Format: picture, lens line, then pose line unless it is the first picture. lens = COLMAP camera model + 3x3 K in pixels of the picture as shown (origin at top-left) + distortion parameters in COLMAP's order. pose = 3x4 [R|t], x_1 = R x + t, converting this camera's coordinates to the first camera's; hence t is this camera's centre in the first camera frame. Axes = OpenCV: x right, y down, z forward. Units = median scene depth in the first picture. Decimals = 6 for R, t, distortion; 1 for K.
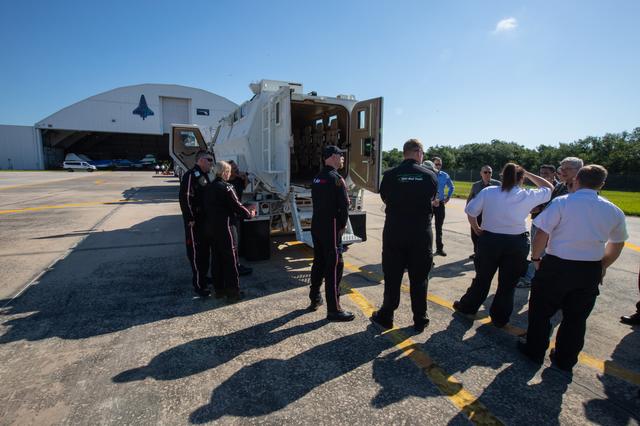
lens RADIAL K [[365.4, 0, 320.0], [0, 365.4, 213.0], [0, 0, 1]] dist [0.001432, 0.000377]
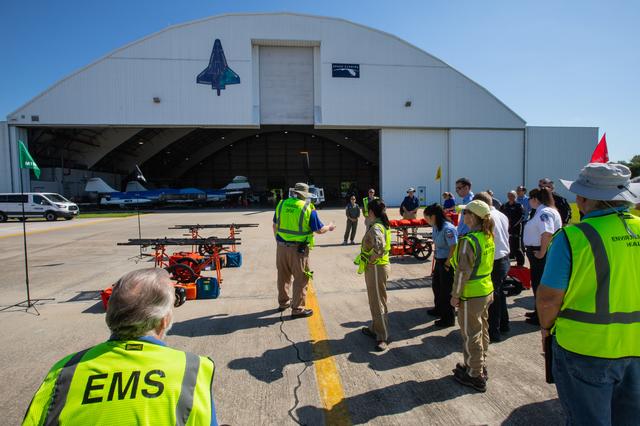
lens RADIAL K [[365.4, 0, 320.0], [0, 365.4, 213.0], [0, 0, 1]] dist [0.001432, 0.000377]
pose [[0.952387, -0.012741, -0.304625, -0.232075], [-0.009699, 0.997355, -0.072040, -0.081509], [0.304737, 0.071564, 0.949744, 0.625824]]
